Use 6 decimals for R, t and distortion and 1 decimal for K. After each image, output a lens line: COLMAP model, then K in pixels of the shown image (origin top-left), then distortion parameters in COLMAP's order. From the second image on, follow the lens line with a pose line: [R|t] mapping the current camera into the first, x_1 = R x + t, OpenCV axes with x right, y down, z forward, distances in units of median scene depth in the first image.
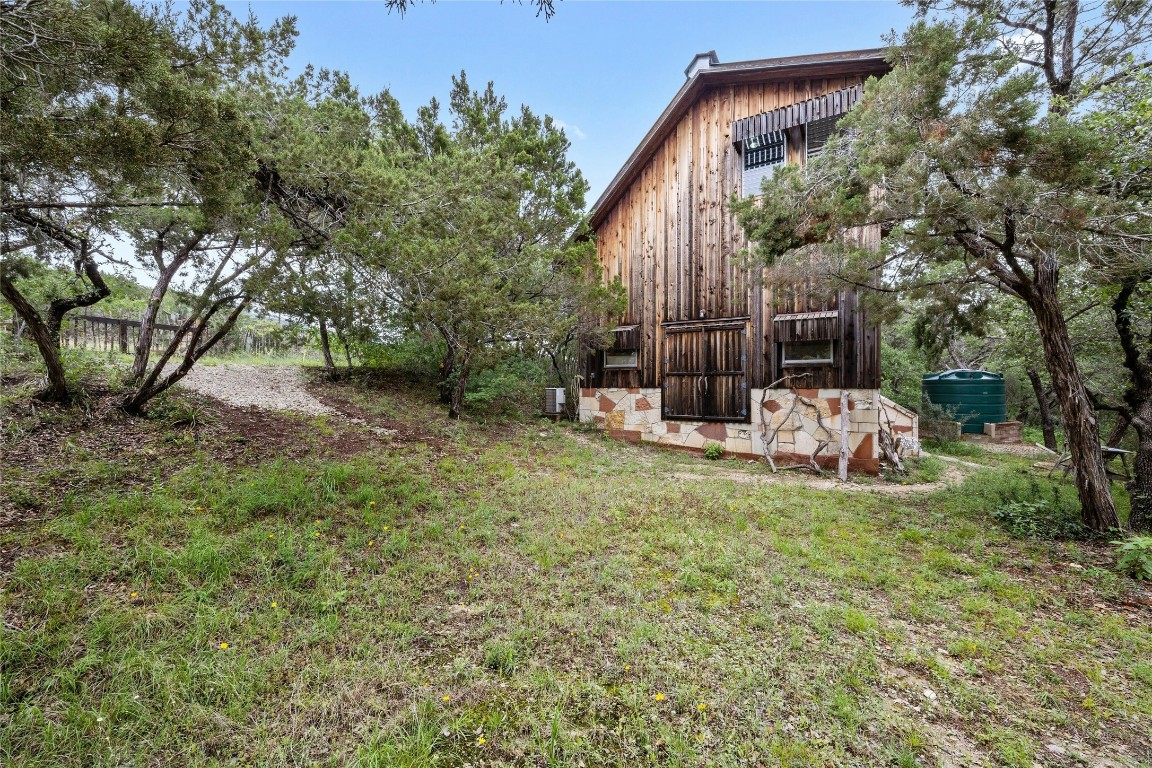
lens RADIAL K [[459.7, 0, 576.7], [0, 459.7, 383.2], [0, 0, 1]] dist [-0.003520, -0.000639]
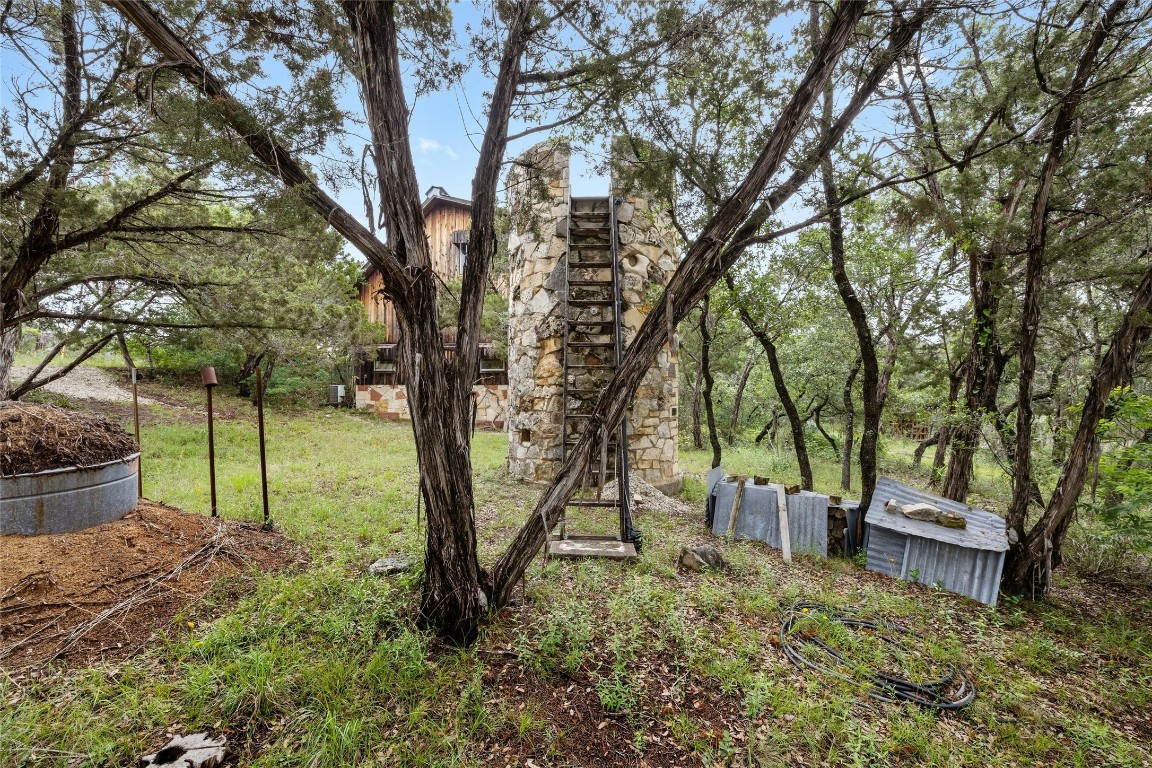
lens RADIAL K [[459.7, 0, 568.0], [0, 459.7, 383.3], [0, 0, 1]] dist [-0.003520, -0.000639]
pose [[0.911734, 0.001357, 0.410779, 0.022000], [-0.001722, 0.999998, 0.000518, 0.003791], [-0.410778, -0.001179, 0.911735, -0.627678]]
